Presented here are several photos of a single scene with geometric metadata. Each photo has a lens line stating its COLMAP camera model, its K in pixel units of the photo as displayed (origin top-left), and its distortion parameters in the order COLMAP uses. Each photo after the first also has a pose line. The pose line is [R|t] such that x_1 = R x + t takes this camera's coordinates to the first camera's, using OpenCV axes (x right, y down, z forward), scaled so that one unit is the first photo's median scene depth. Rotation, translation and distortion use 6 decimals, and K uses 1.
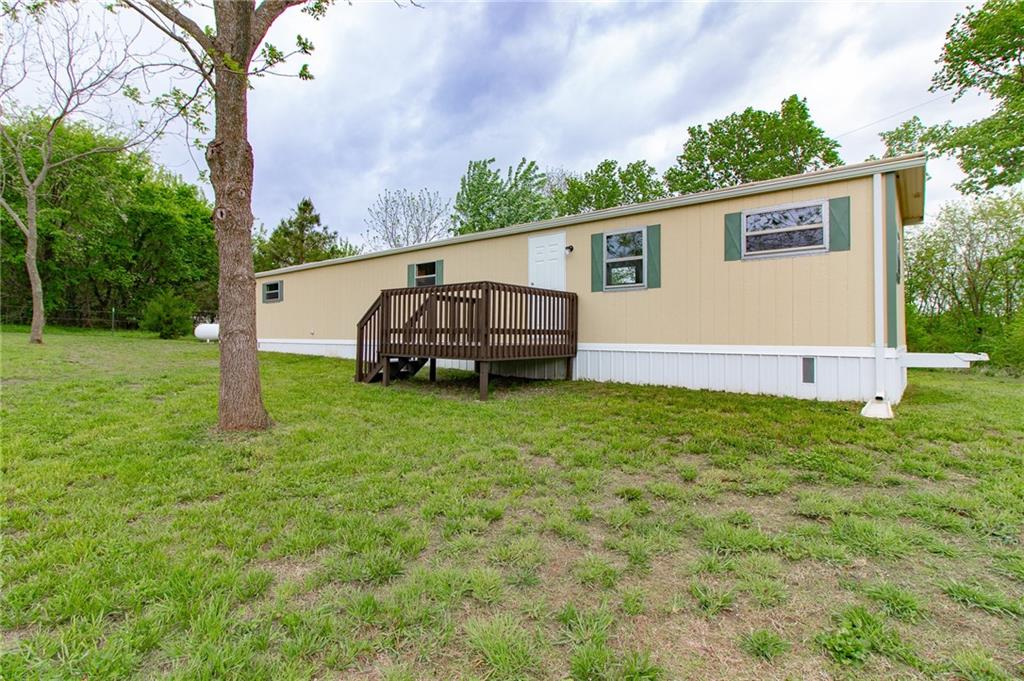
lens RADIAL K [[469.6, 0, 522.8], [0, 469.6, 330.5], [0, 0, 1]] dist [0.001259, -0.000038]
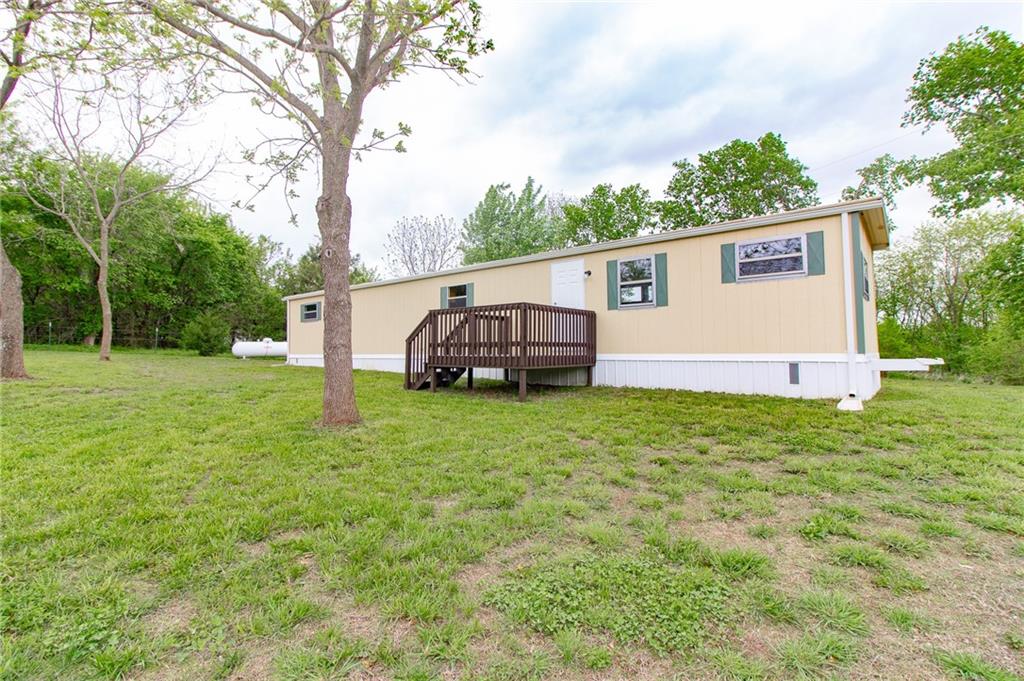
lens RADIAL K [[454.5, 0, 522.8], [0, 454.5, 329.5], [0, 0, 1]] dist [0.001889, 0.000499]
pose [[0.999949, -0.010080, 0.001003, -0.075376], [0.010110, 0.999289, -0.036315, 0.005747], [-0.000636, 0.036323, 0.999340, -0.145497]]
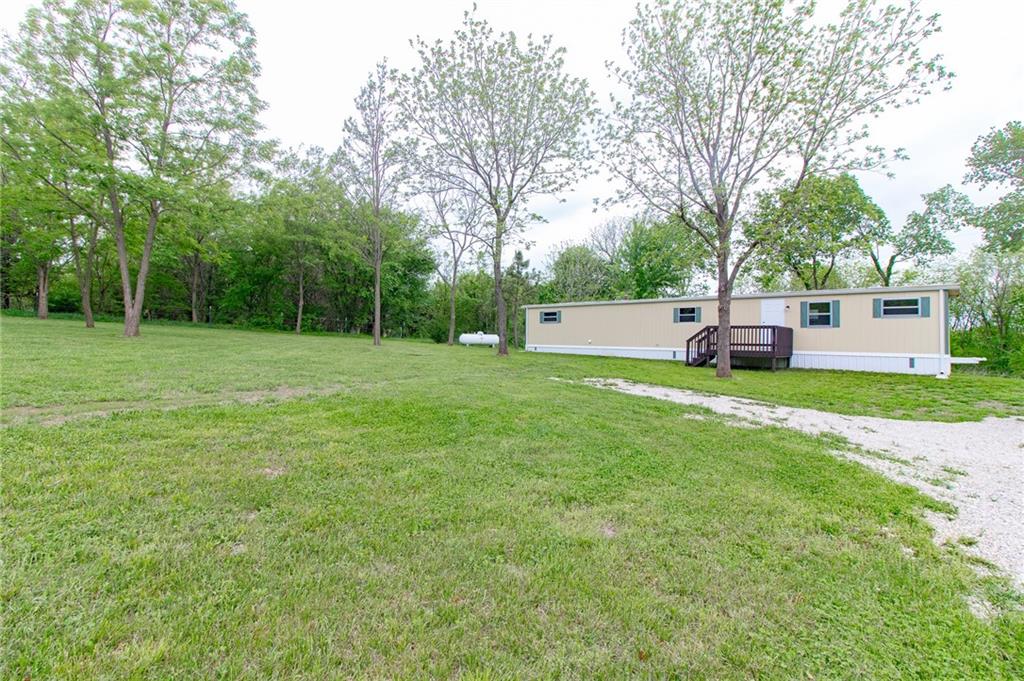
lens RADIAL K [[465.8, 0, 510.2], [0, 465.8, 326.1], [0, 0, 1]] dist [-0.001434, -0.000008]
pose [[0.998211, 0.014121, -0.058094, -1.242299], [-0.015429, 0.999636, -0.022135, -0.022836], [0.057760, 0.022992, 0.998066, -1.439913]]
